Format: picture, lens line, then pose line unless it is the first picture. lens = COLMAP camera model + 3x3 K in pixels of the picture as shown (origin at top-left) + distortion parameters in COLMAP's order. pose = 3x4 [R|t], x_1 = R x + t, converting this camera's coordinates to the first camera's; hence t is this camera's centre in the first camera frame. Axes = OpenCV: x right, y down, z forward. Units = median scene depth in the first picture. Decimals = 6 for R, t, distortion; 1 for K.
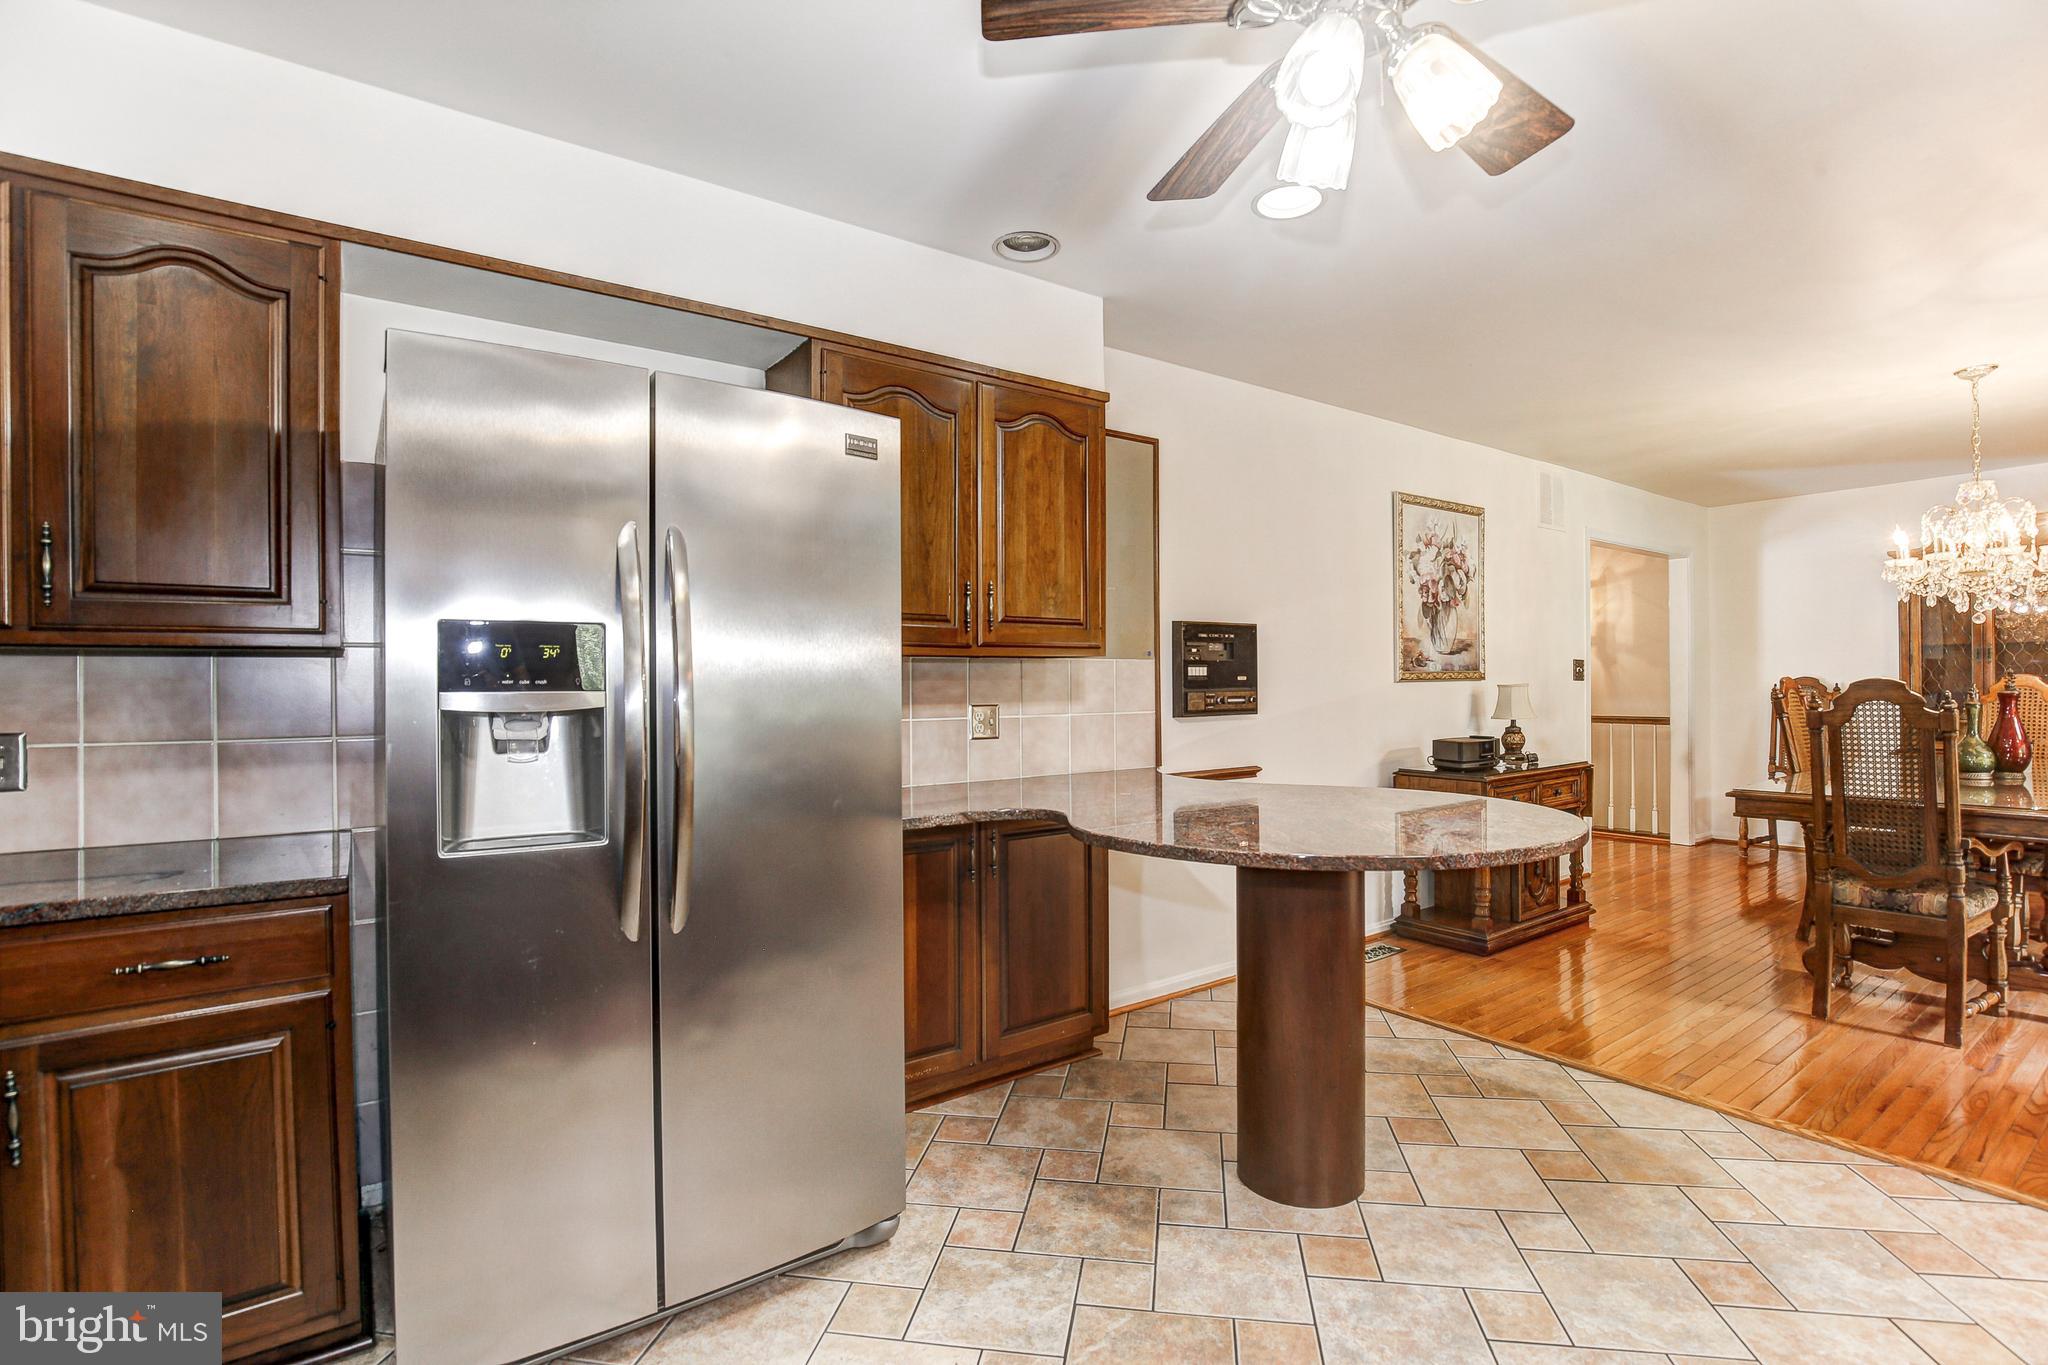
lens RADIAL K [[945.2, 0, 1029.3], [0, 945.2, 685.3], [0, 0, 1]] dist [-0.028514, 0.001035]
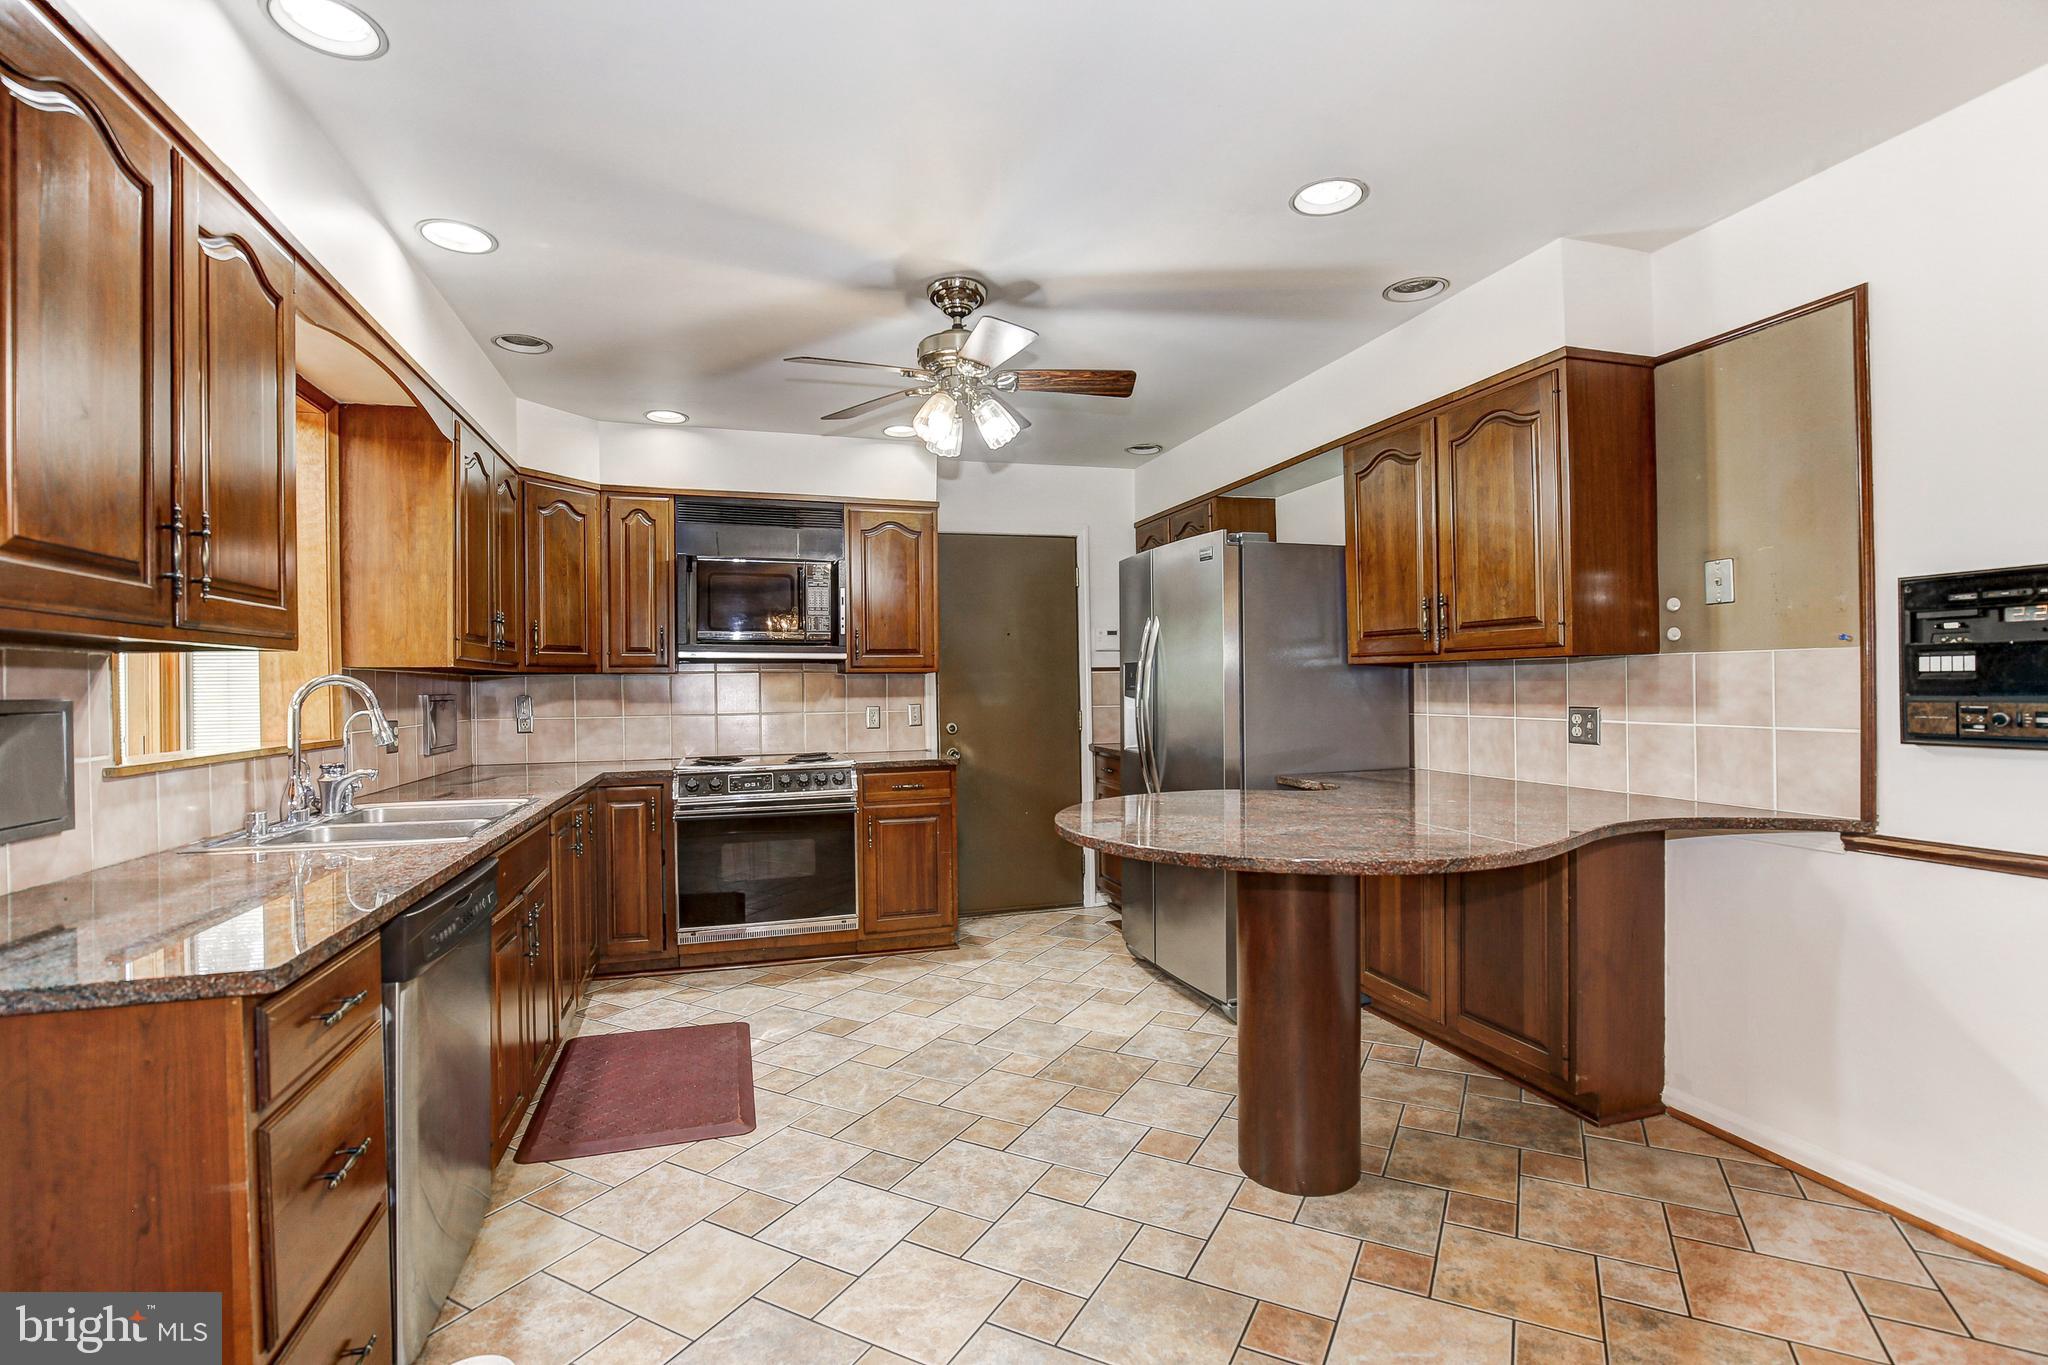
lens RADIAL K [[945.2, 0, 1029.3], [0, 945.2, 685.3], [0, 0, 1]] dist [-0.028514, 0.001035]
pose [[-0.316740, 0.011898, -0.948438, 1.152148], [0.012533, 0.999887, 0.008357, -0.017527], [0.948429, -0.009240, -0.316854, 0.888651]]
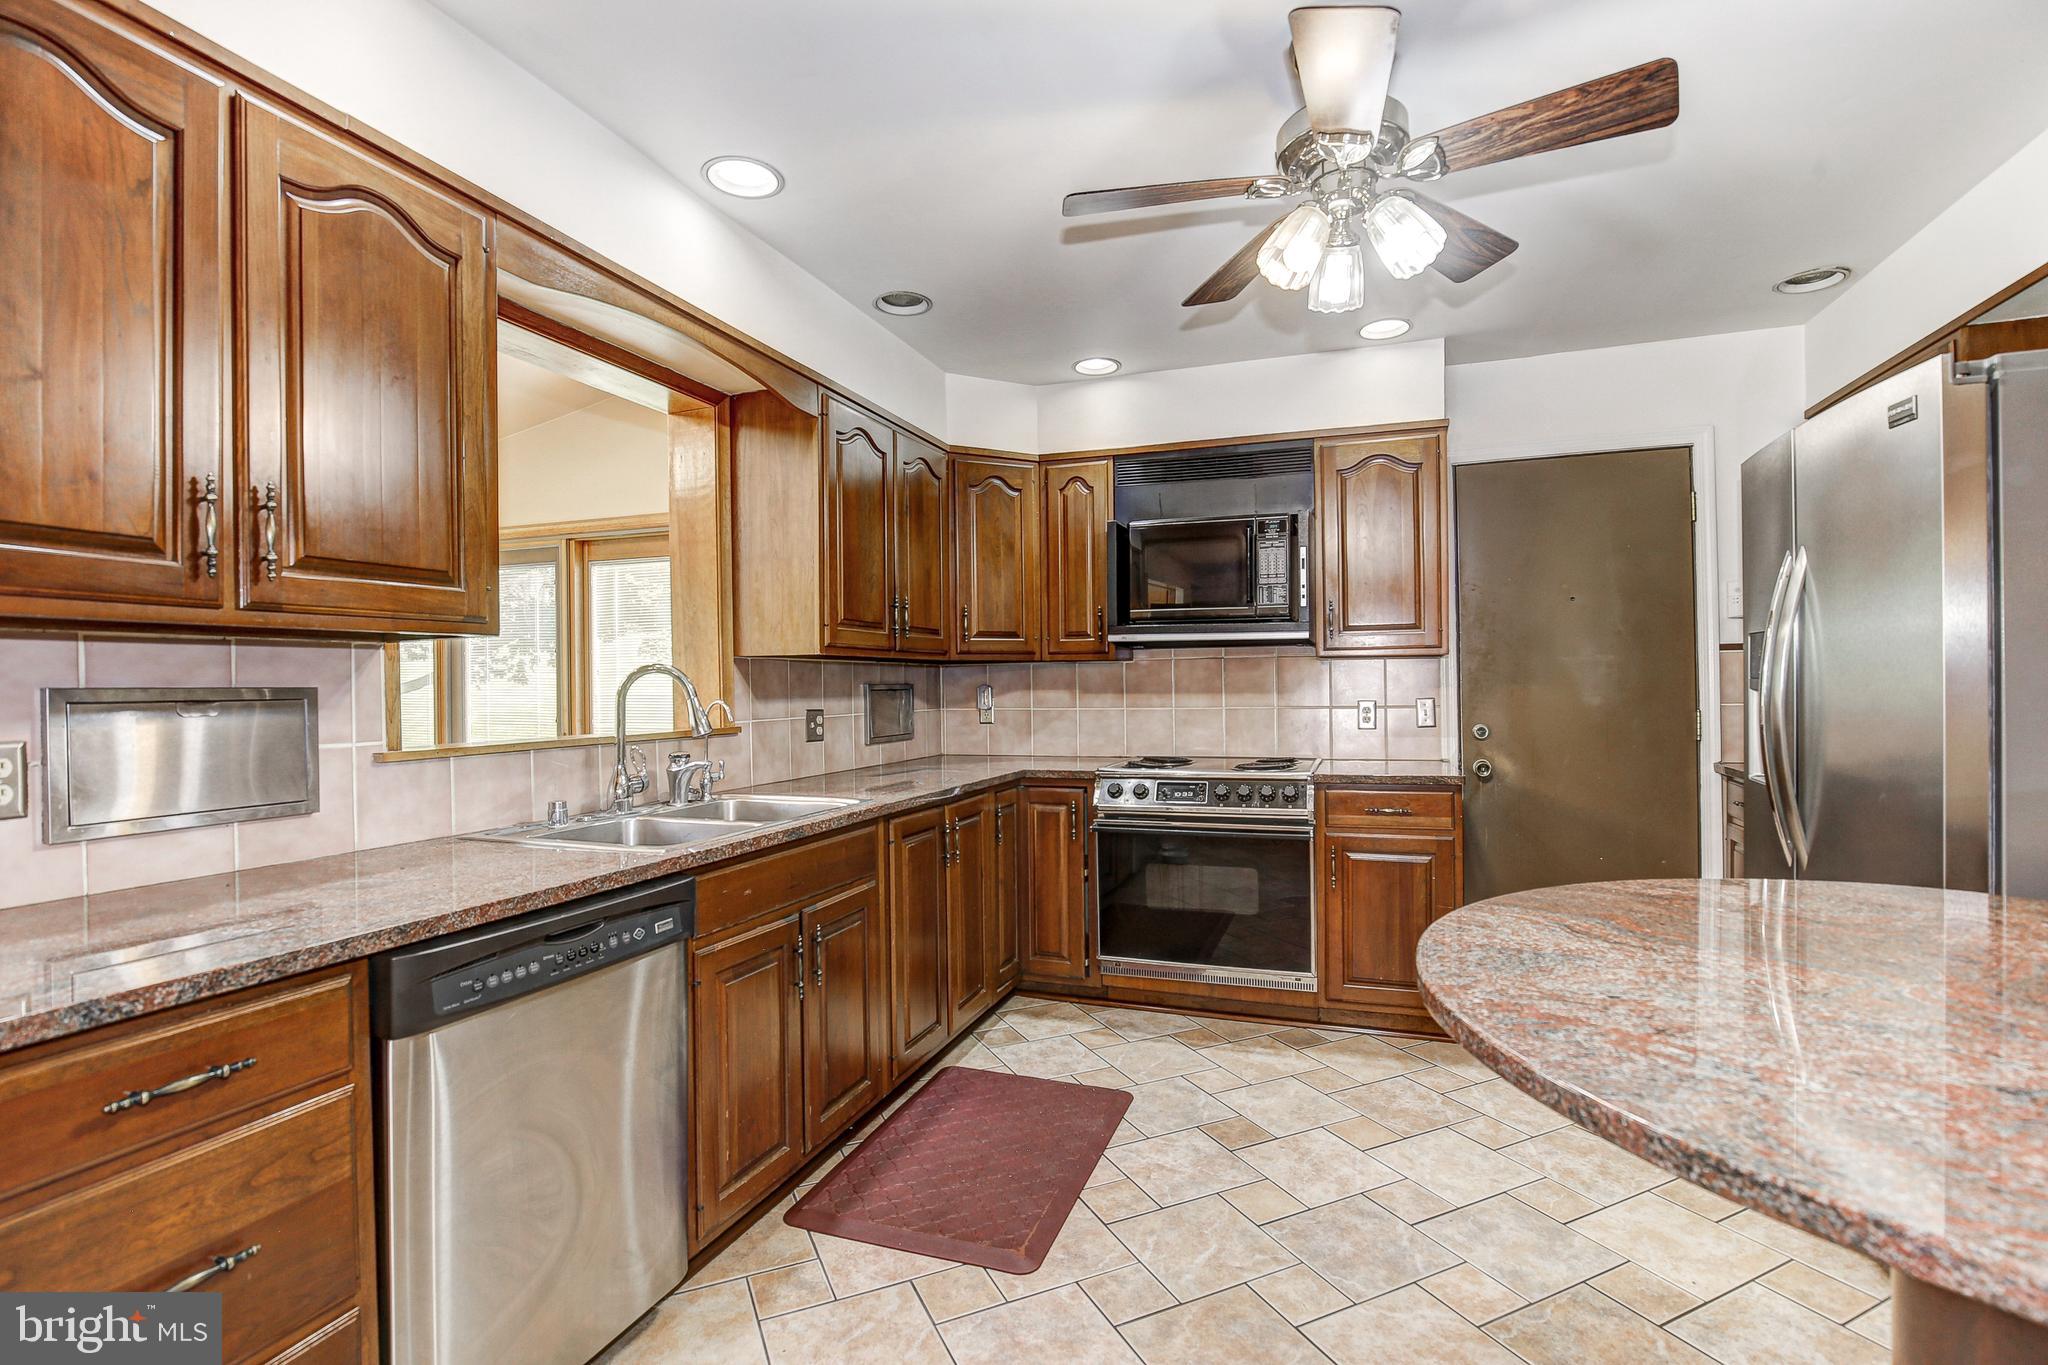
lens RADIAL K [[945.2, 0, 1029.3], [0, 945.2, 685.3], [0, 0, 1]] dist [-0.028514, 0.001035]
pose [[-0.825895, 0.019711, -0.563479, 0.731332], [0.018199, 0.999800, 0.008299, -0.008560], [0.563530, -0.003401, -0.826088, 0.898435]]
